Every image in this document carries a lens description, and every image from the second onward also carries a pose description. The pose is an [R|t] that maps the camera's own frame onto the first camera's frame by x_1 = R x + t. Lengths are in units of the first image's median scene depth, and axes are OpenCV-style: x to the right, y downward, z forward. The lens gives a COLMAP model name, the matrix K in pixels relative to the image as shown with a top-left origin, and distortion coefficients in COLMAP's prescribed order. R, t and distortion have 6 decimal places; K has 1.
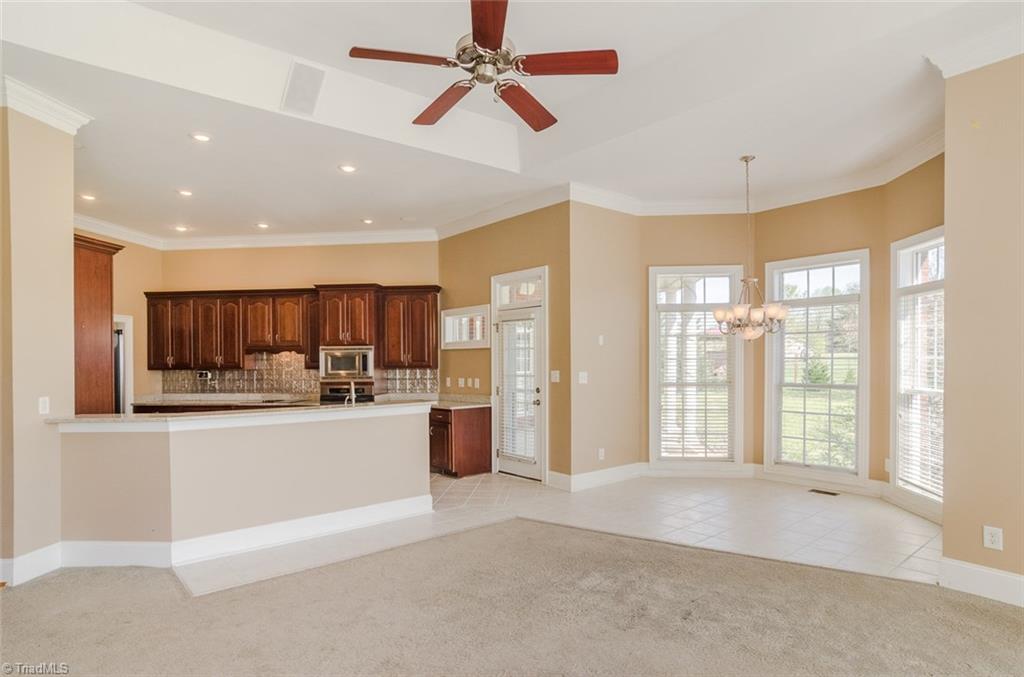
lens RADIAL K [[552.3, 0, 513.9], [0, 552.3, 347.8], [0, 0, 1]] dist [-0.006597, -0.000424]
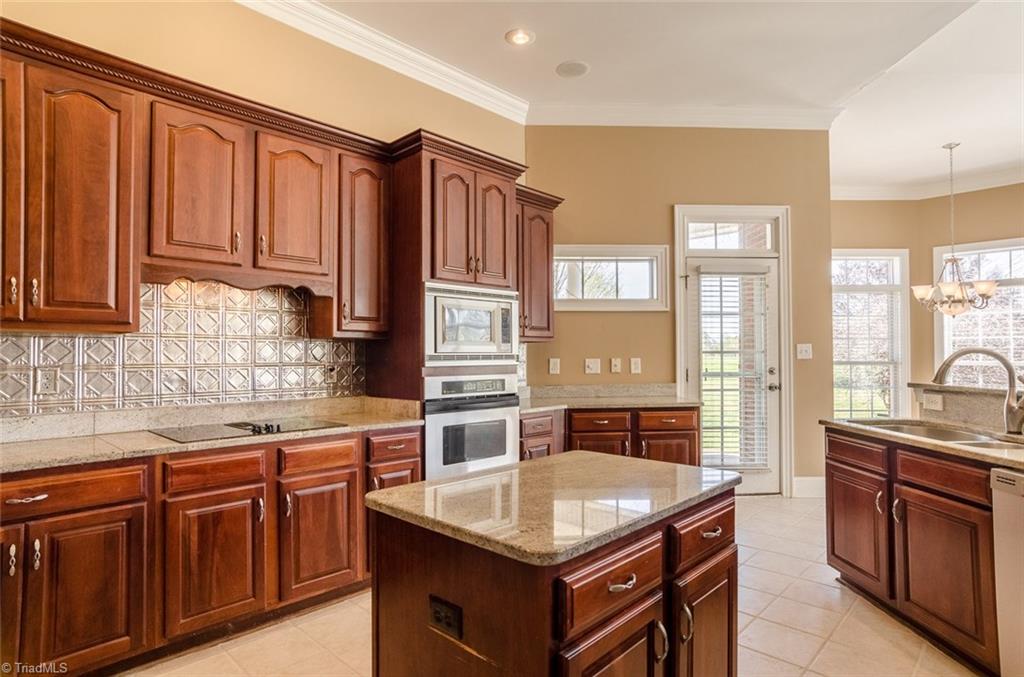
lens RADIAL K [[552.3, 0, 513.6], [0, 552.3, 335.9], [0, 0, 1]] dist [-0.006597, -0.000424]
pose [[0.609948, 0.035276, 0.791656, -0.644496], [-0.019141, 0.999373, -0.029784, 0.050029], [-0.792210, 0.003014, 0.610241, 0.703500]]
